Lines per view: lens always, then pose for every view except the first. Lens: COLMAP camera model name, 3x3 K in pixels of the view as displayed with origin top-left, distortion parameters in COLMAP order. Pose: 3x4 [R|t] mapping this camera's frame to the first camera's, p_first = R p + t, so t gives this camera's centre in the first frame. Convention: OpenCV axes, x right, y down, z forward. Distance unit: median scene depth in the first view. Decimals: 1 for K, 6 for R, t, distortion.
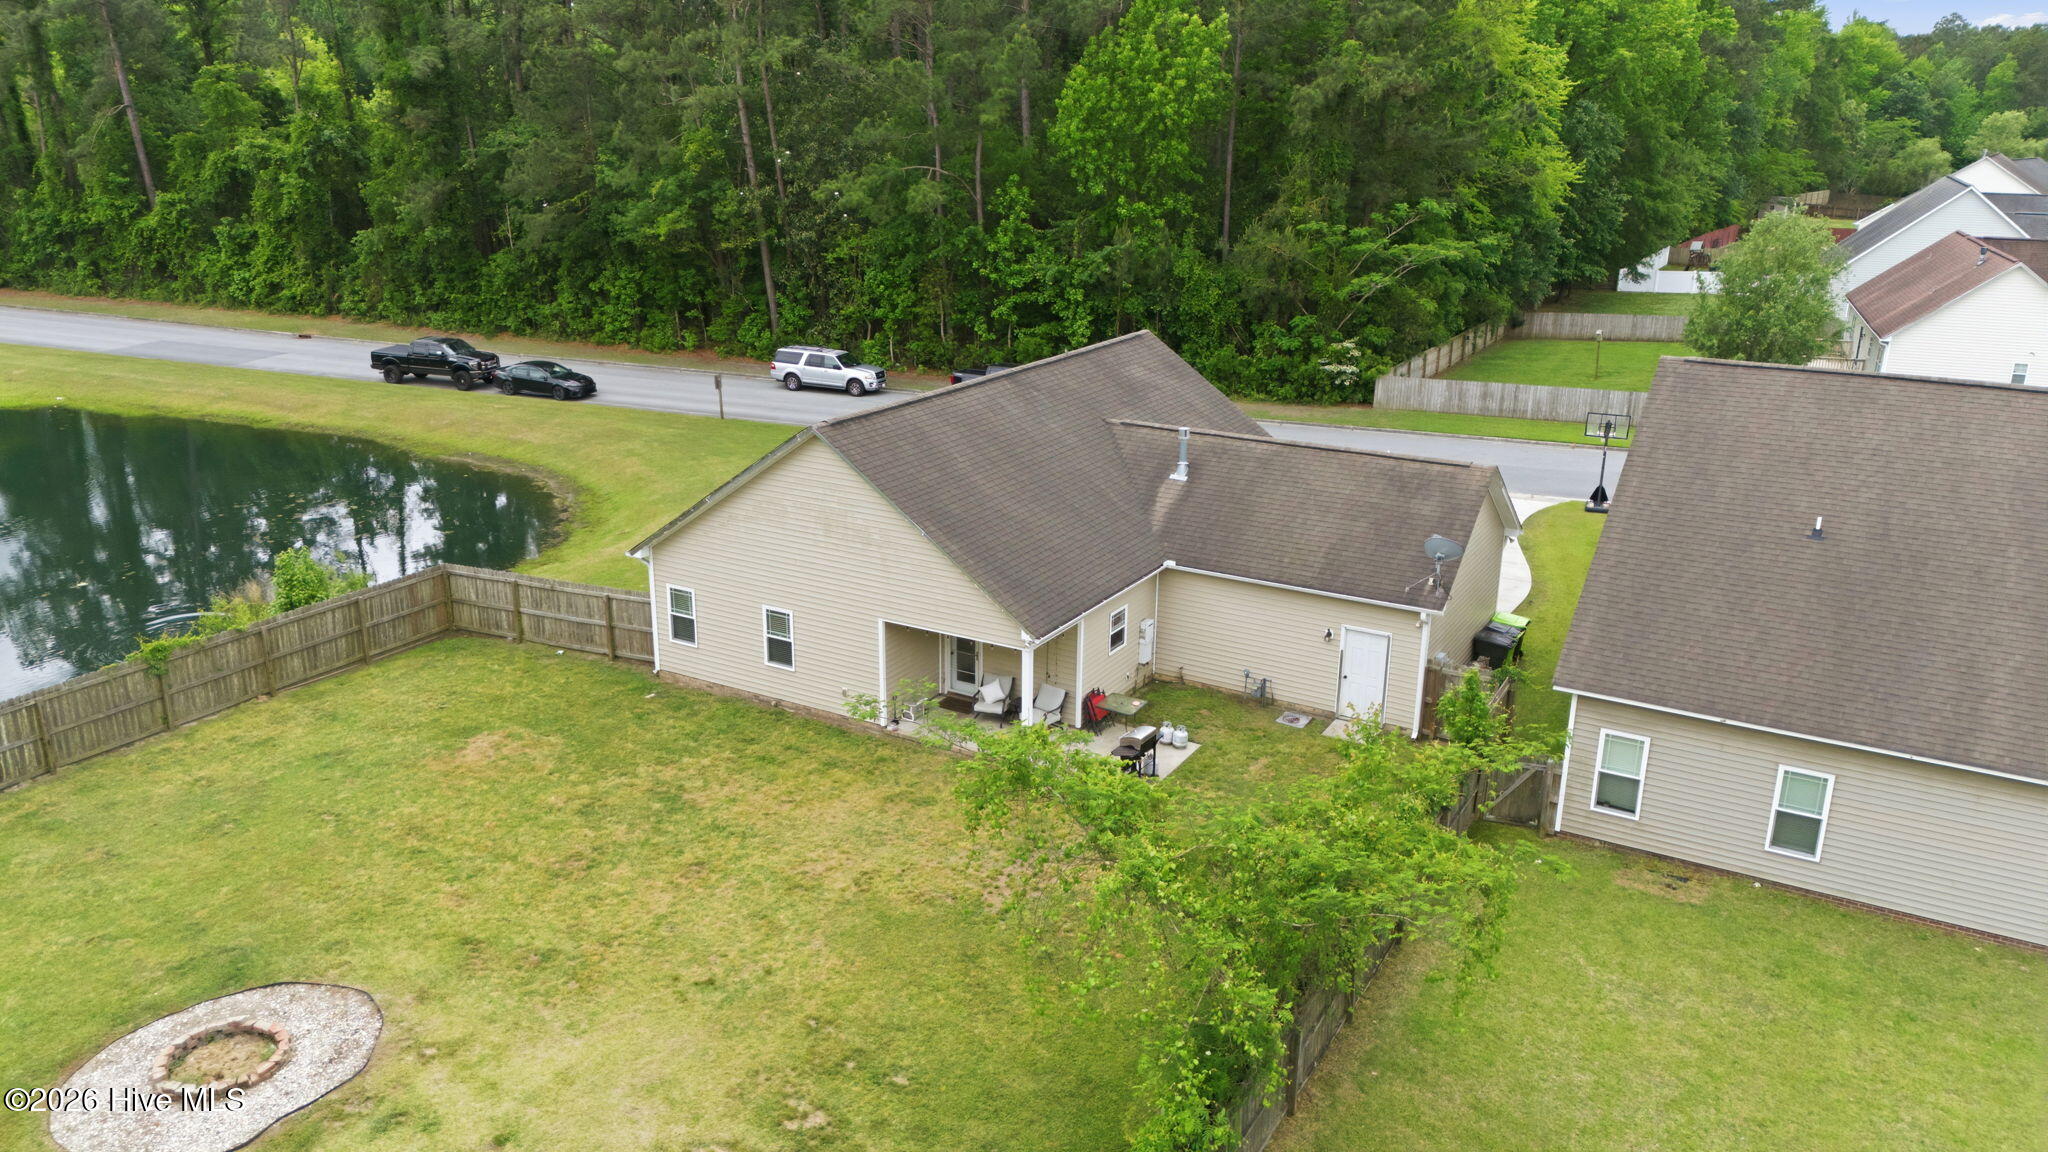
lens RADIAL K [[1497.1, 0, 1024.0], [0, 1497.1, 580.6], [0, 0, 1]] dist [0.081354, -0.085320]
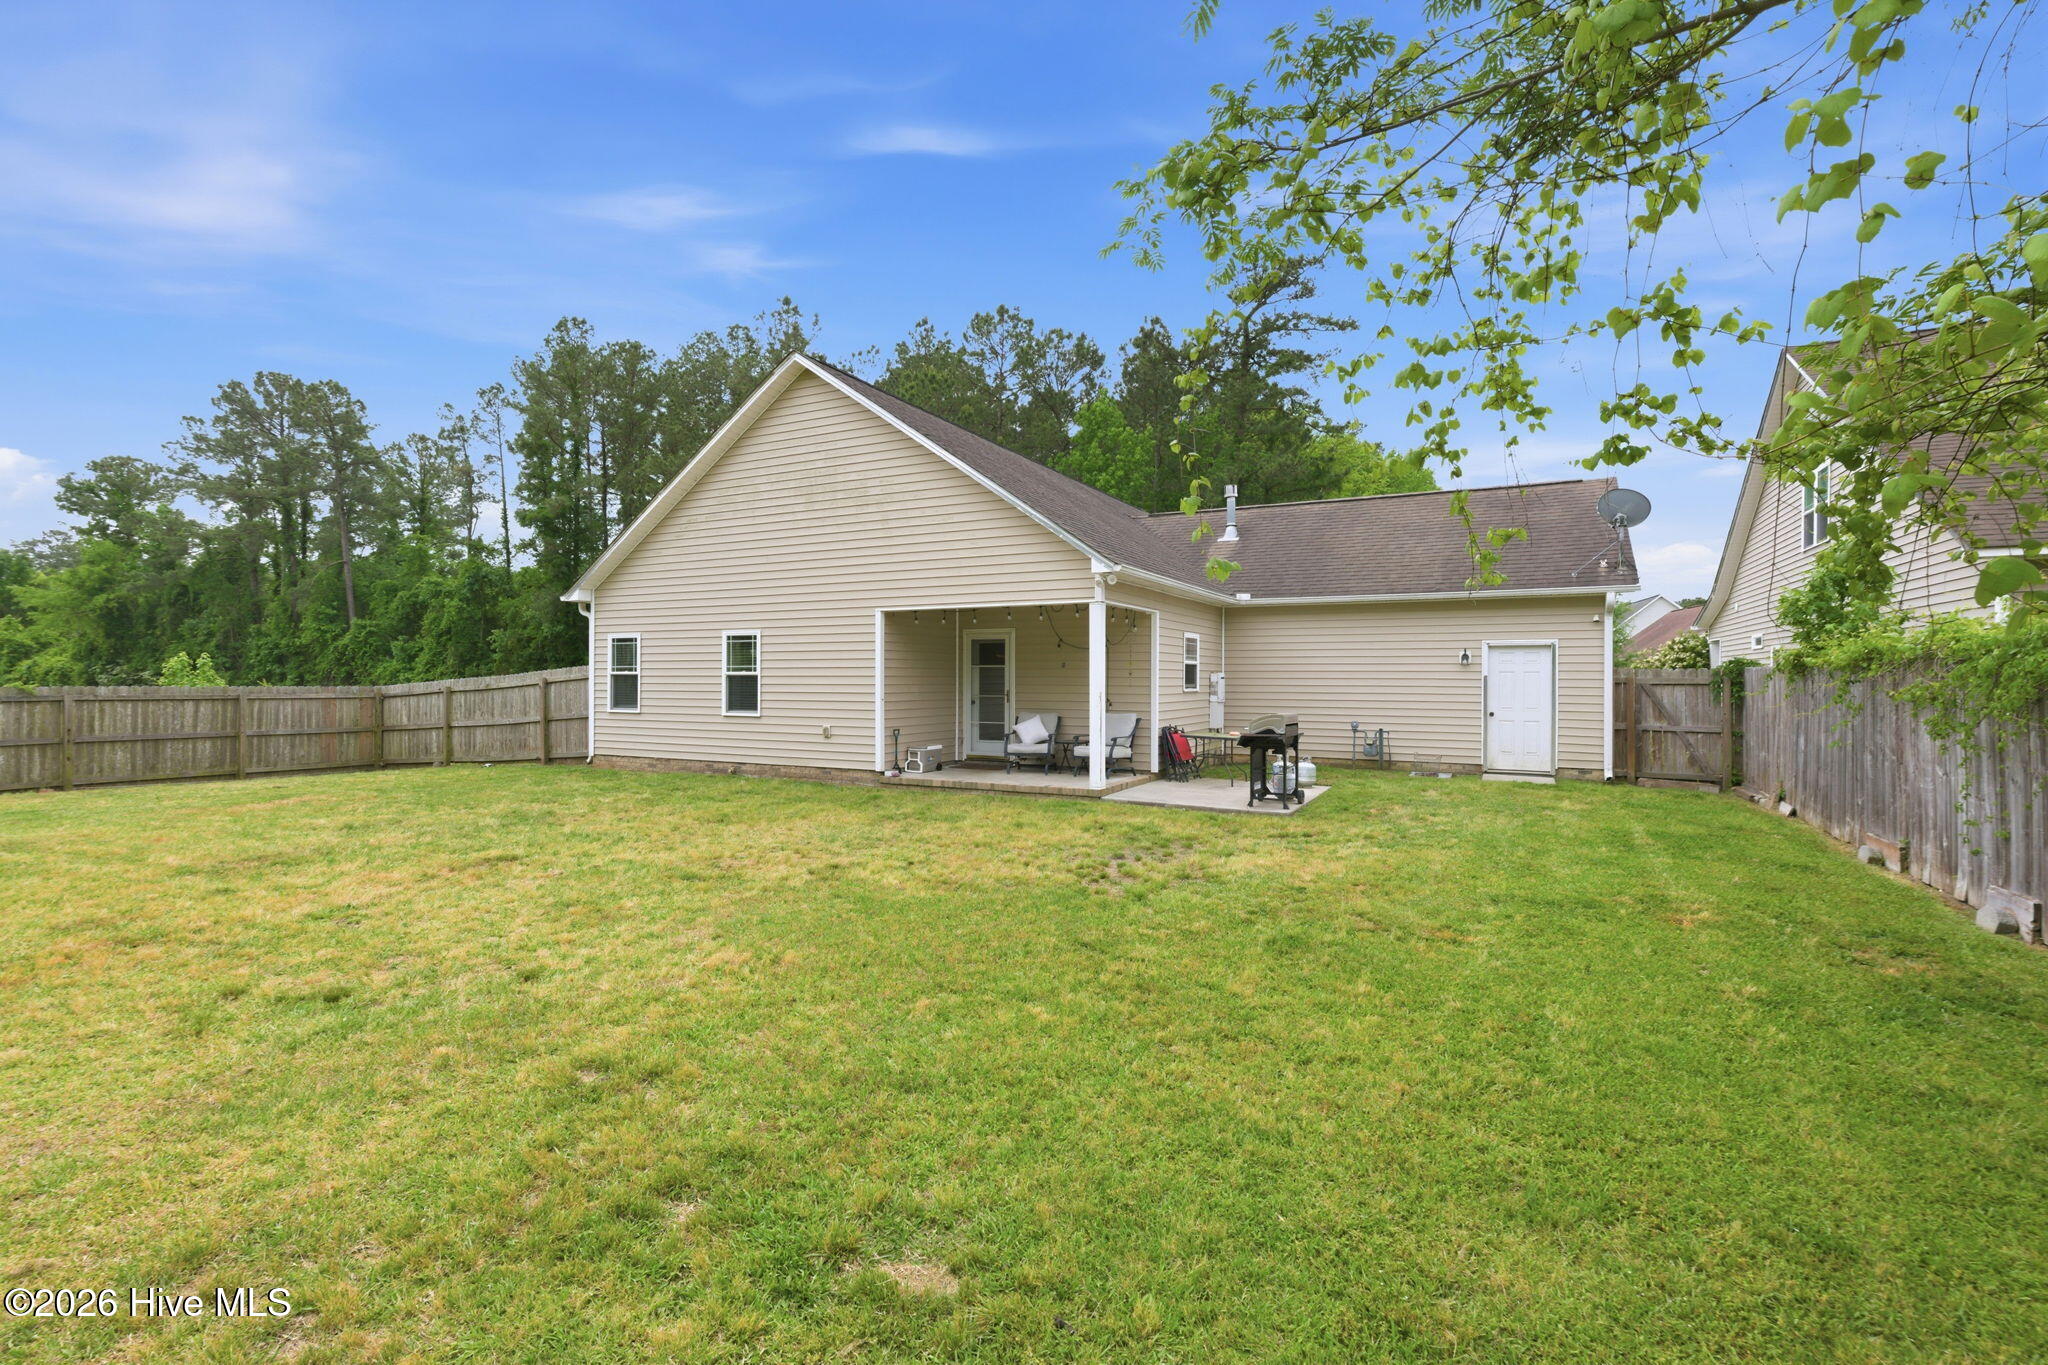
lens RADIAL K [[939.9, 0, 1023.1], [0, 939.9, 686.6], [0, 0, 1]] dist [0.000064, 0.002907]
pose [[0.998740, -0.007474, 0.049624, -0.023466], [0.022096, 0.953330, -0.301121, 0.093878], [-0.045057, 0.301838, 0.952294, 0.274030]]
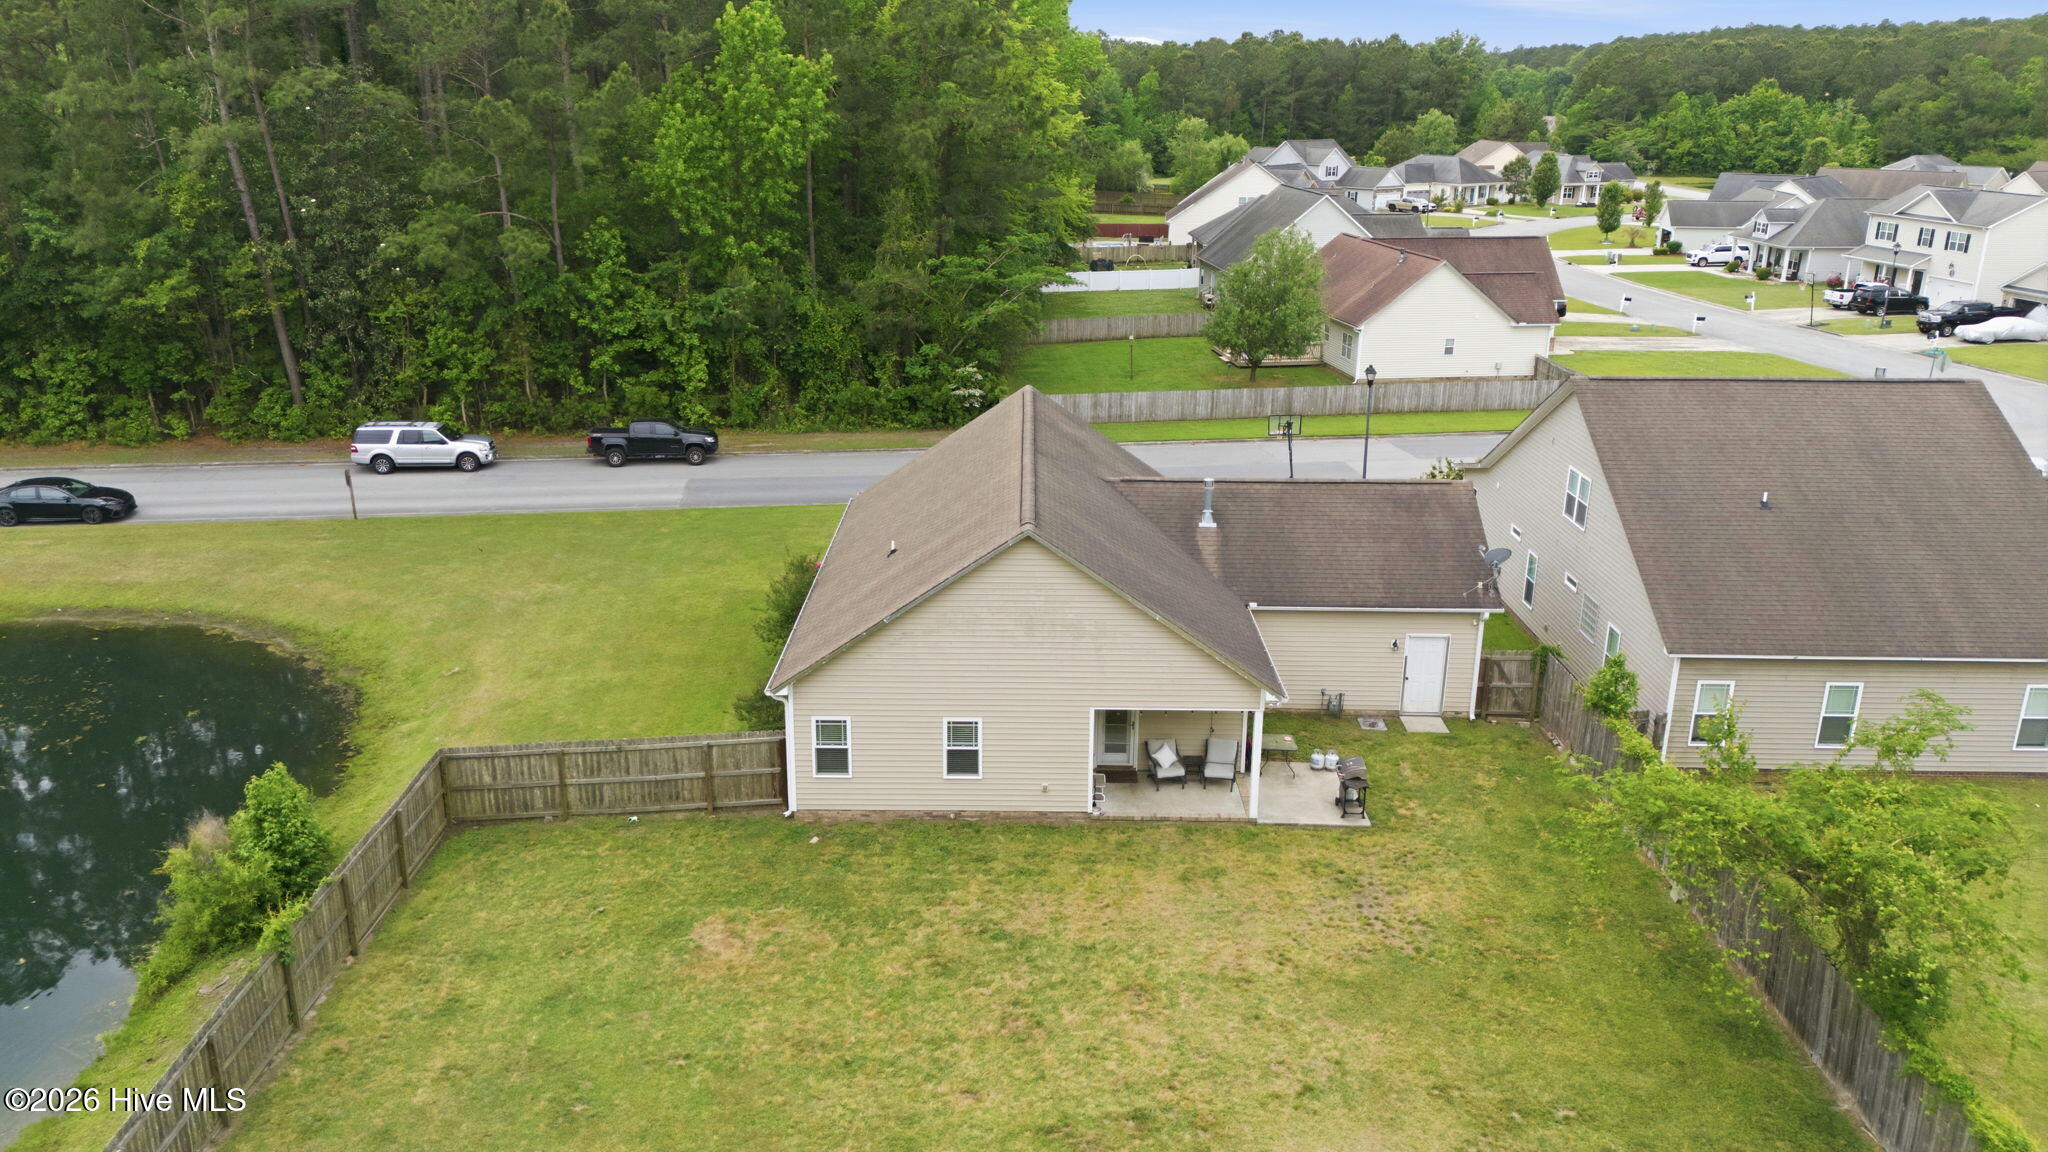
lens RADIAL K [[1497.1, 0, 1023.1], [0, 1497.1, 577.0], [0, 0, 1]] dist [0.081354, -0.085320]
pose [[0.865469, -0.156207, 0.475987, -0.285464], [0.154597, 0.987049, 0.042828, -0.053006], [-0.476512, 0.036520, 0.878409, 0.063368]]
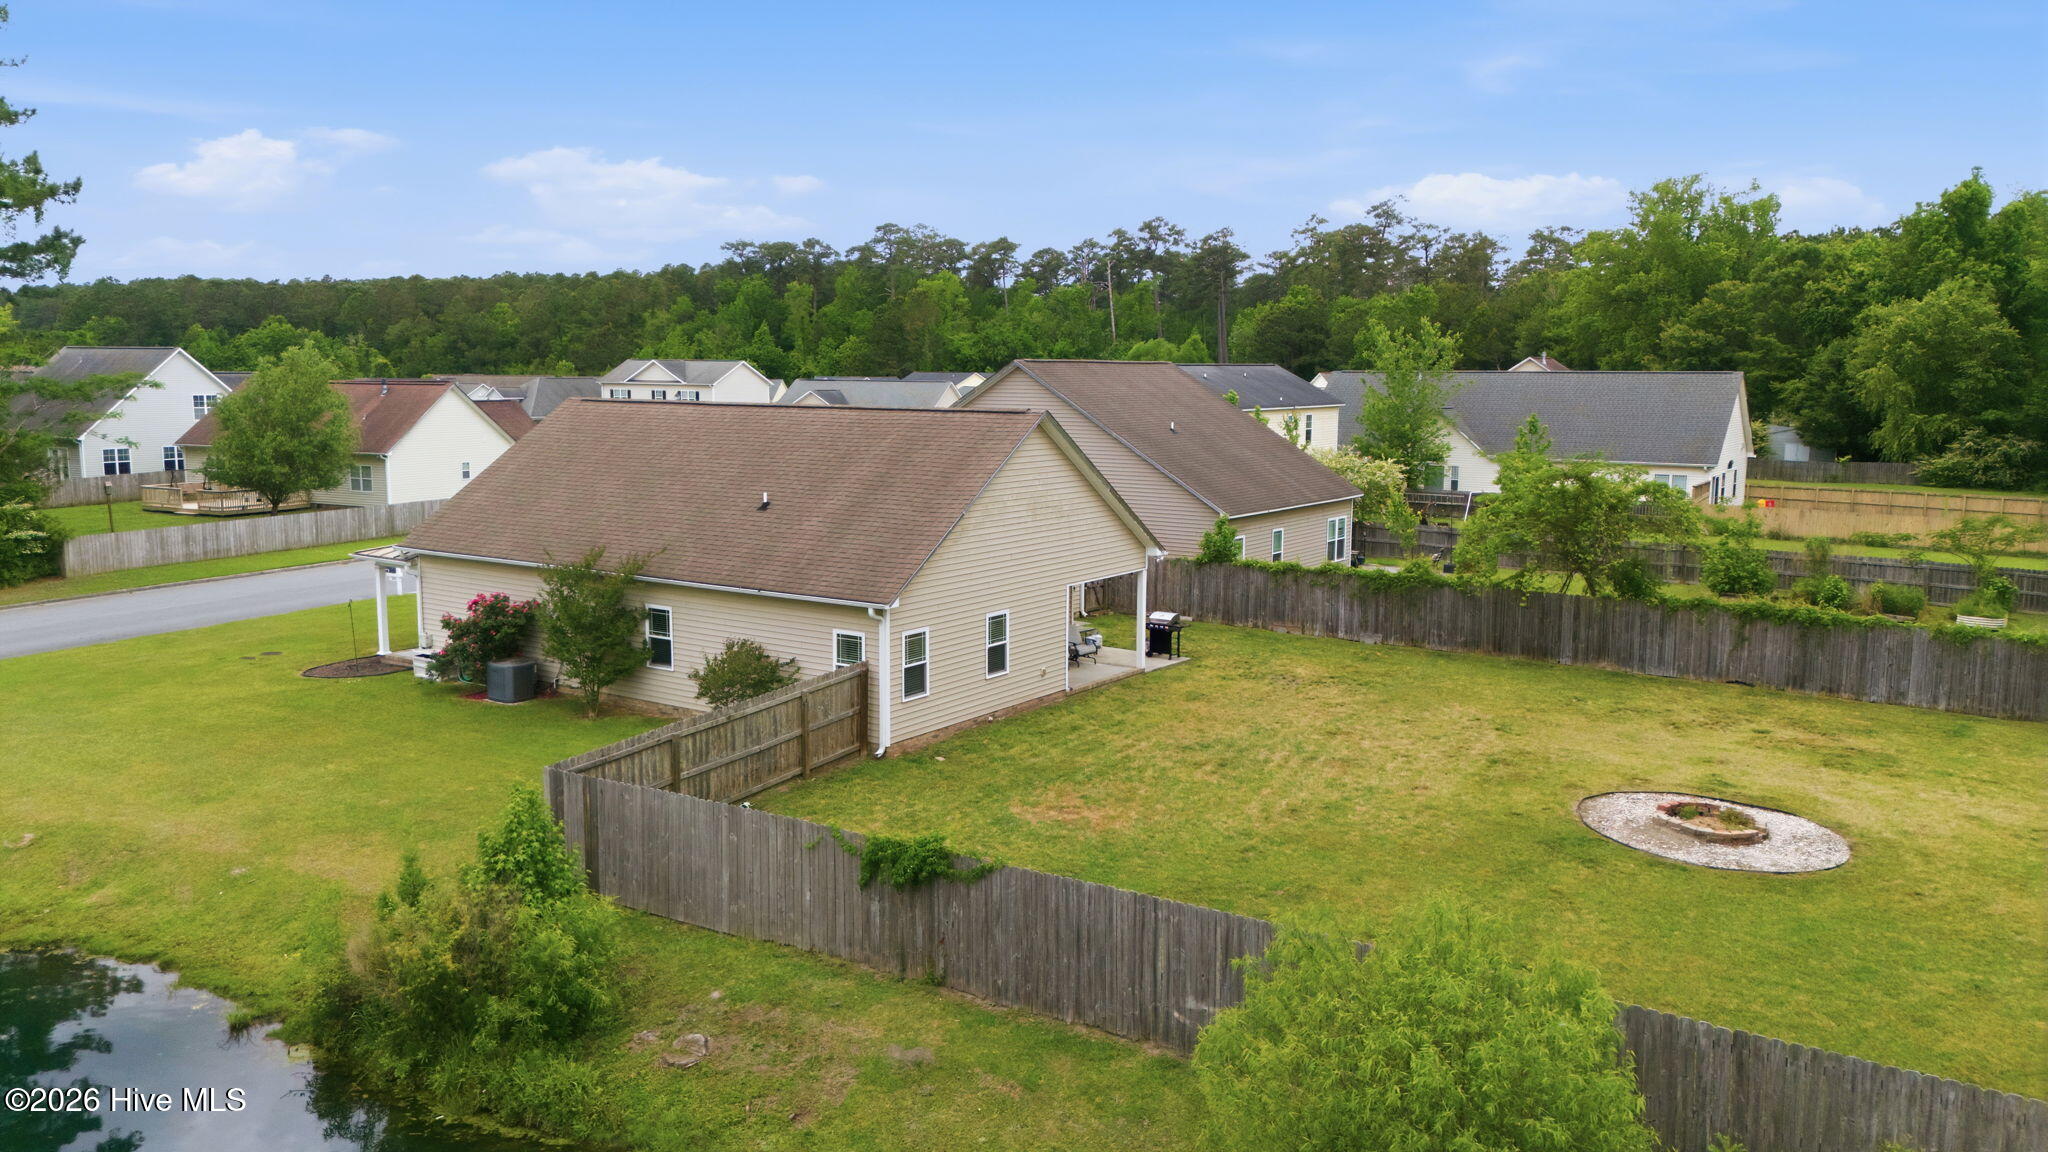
lens RADIAL K [[1497.1, 0, 1022.3], [0, 1497.1, 583.5], [0, 0, 1]] dist [0.081354, -0.085320]
pose [[0.080688, -0.150865, 0.985256, -0.555998], [0.304550, 0.944939, 0.119751, -0.055126], [-0.949073, 0.290397, 0.122191, 0.425207]]
